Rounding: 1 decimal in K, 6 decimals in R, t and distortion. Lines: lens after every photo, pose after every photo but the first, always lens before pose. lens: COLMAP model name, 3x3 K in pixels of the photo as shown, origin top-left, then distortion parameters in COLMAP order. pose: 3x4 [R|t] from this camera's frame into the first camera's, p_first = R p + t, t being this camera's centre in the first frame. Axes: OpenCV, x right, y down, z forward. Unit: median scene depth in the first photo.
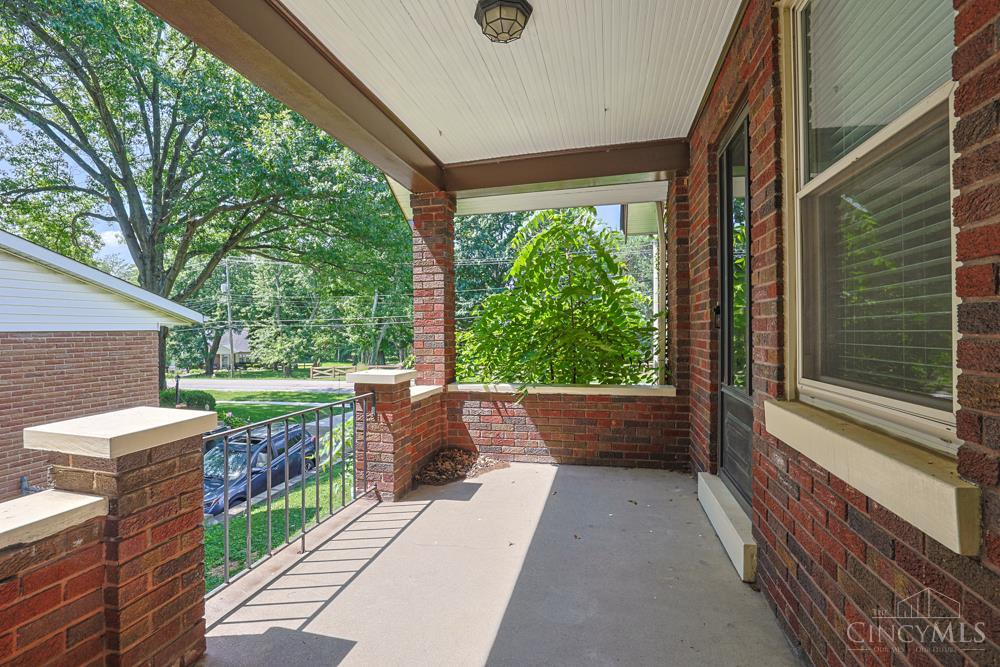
lens RADIAL K [[456.9, 0, 498.1], [0, 456.9, 327.9], [0, 0, 1]] dist [-0.012073, 0.004214]
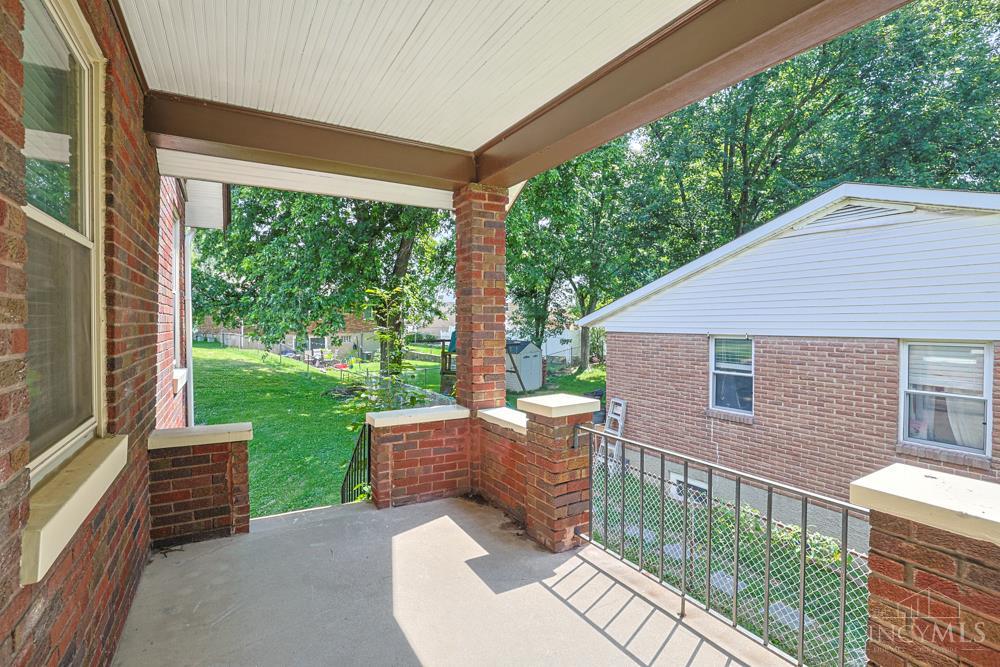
lens RADIAL K [[456.9, 0, 497.4], [0, 456.9, 331.3], [0, 0, 1]] dist [-0.012073, 0.004214]
pose [[-0.700842, 0.001713, -0.713314, 0.516169], [-0.007869, 0.999918, 0.010134, -0.069694], [0.713273, 0.012715, -0.700771, 1.581809]]
